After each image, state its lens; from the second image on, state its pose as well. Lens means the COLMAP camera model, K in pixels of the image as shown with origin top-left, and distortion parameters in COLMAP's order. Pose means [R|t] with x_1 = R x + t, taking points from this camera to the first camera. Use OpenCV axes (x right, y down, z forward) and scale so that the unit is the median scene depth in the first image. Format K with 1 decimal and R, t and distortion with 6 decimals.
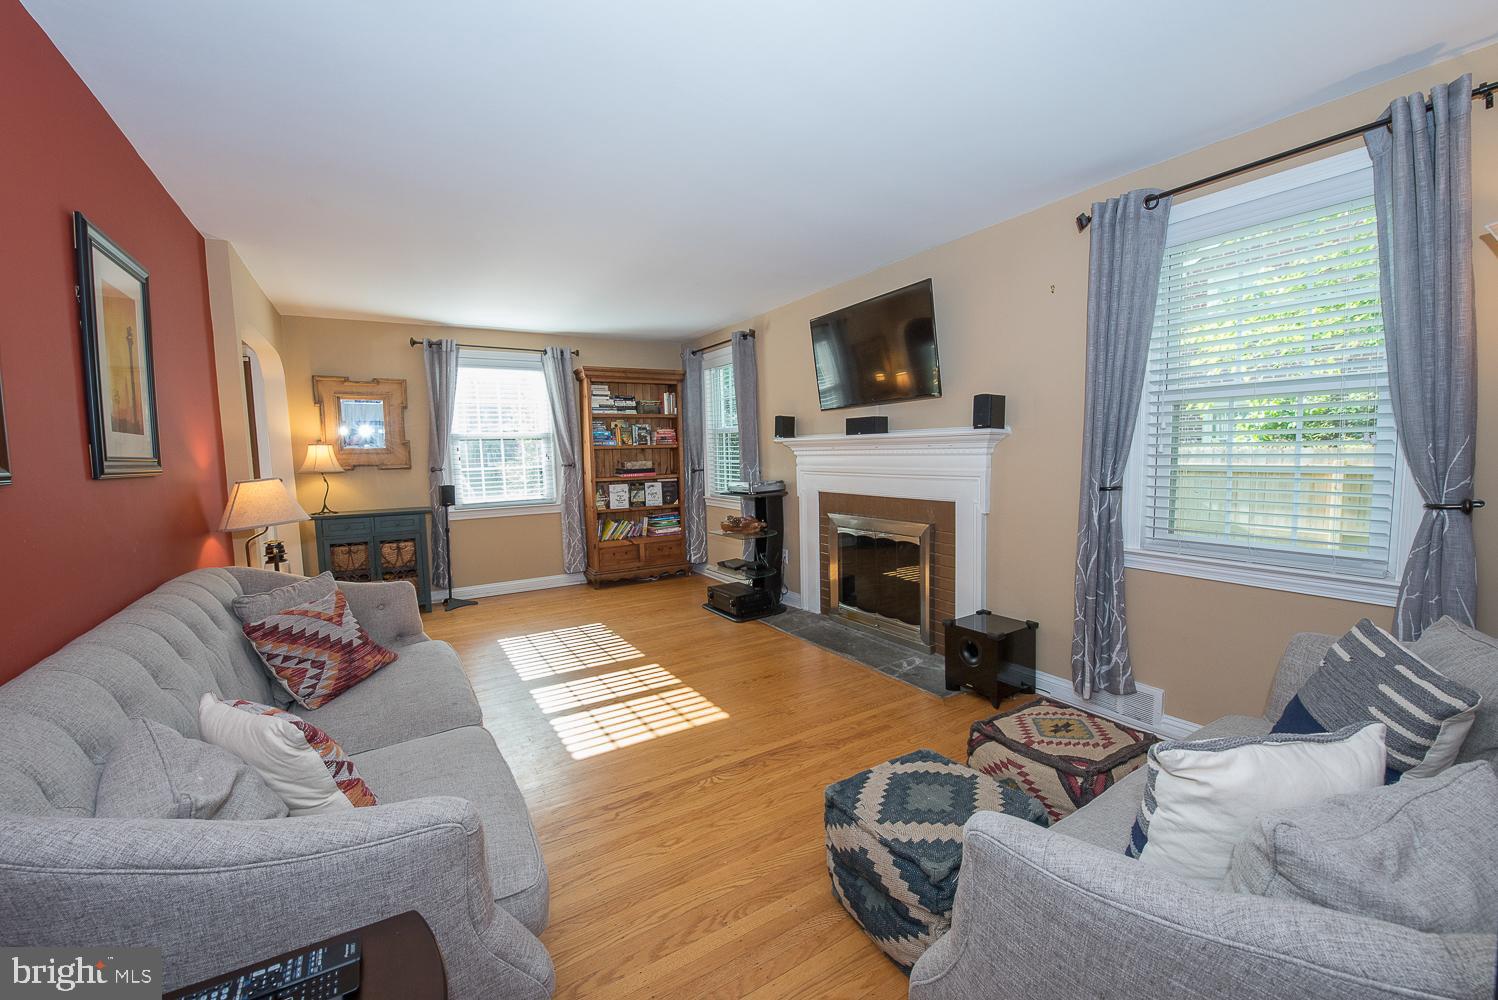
lens RADIAL K [[595.0, 0, 749.0], [0, 595.0, 500.0], [0, 0, 1]] dist [-0.014452, -0.003268]
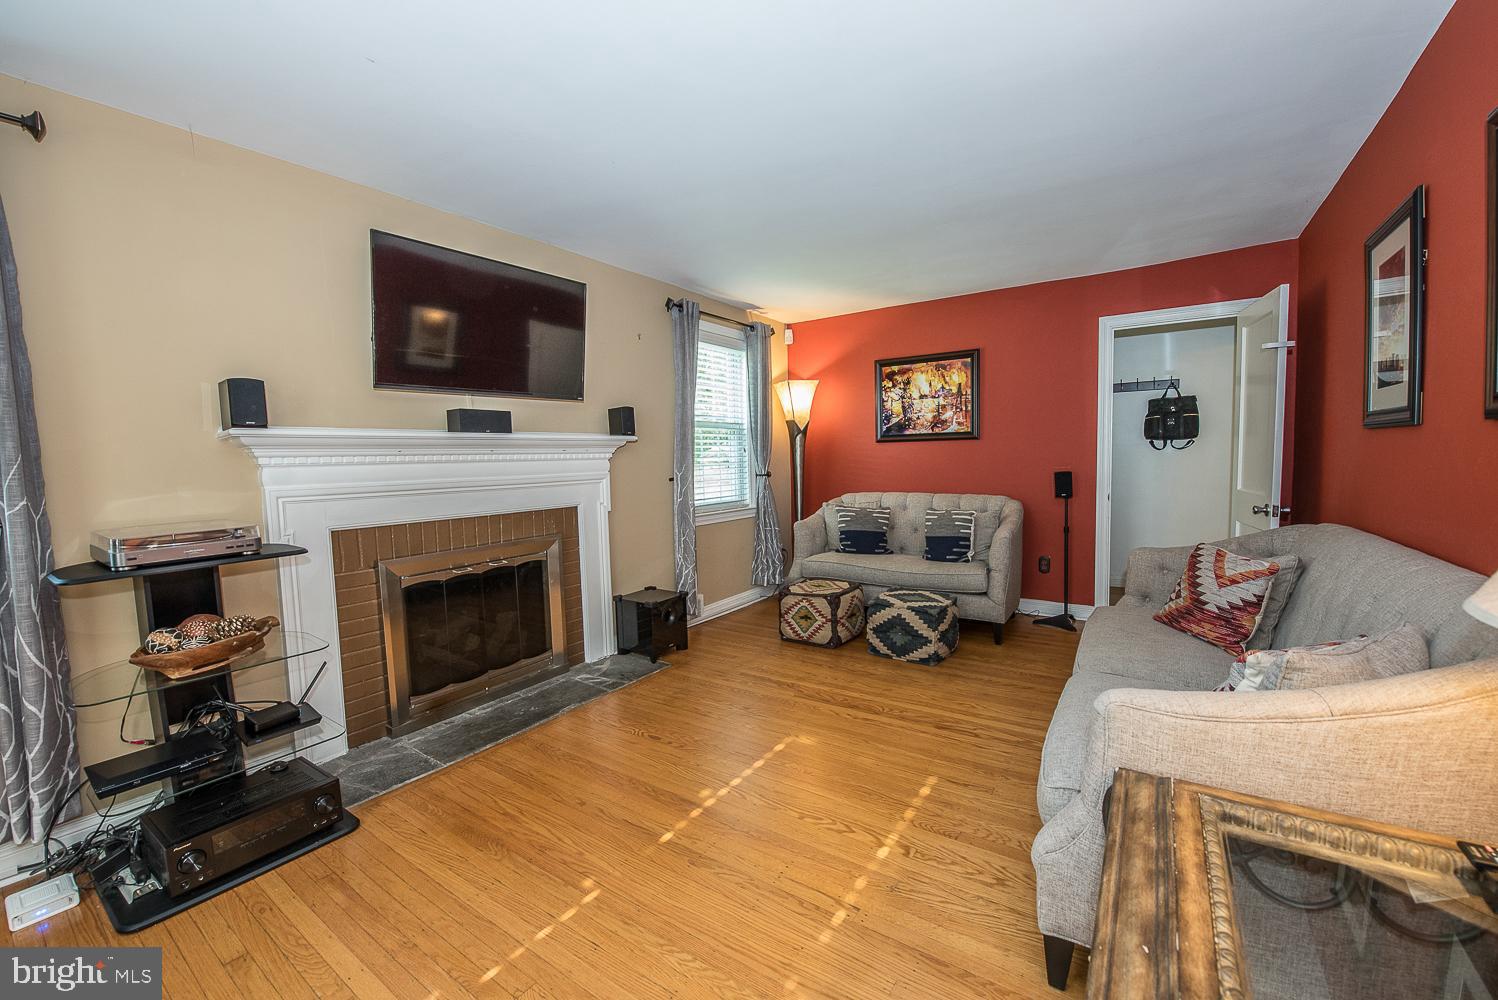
lens RADIAL K [[595.0, 0, 749.0], [0, 595.0, 500.0], [0, 0, 1]] dist [-0.014452, -0.003268]
pose [[-0.405145, -0.028954, 0.913794, -0.689108], [0.114312, 0.990051, 0.082052, -0.055748], [-0.907078, 0.137701, -0.397805, 1.115568]]
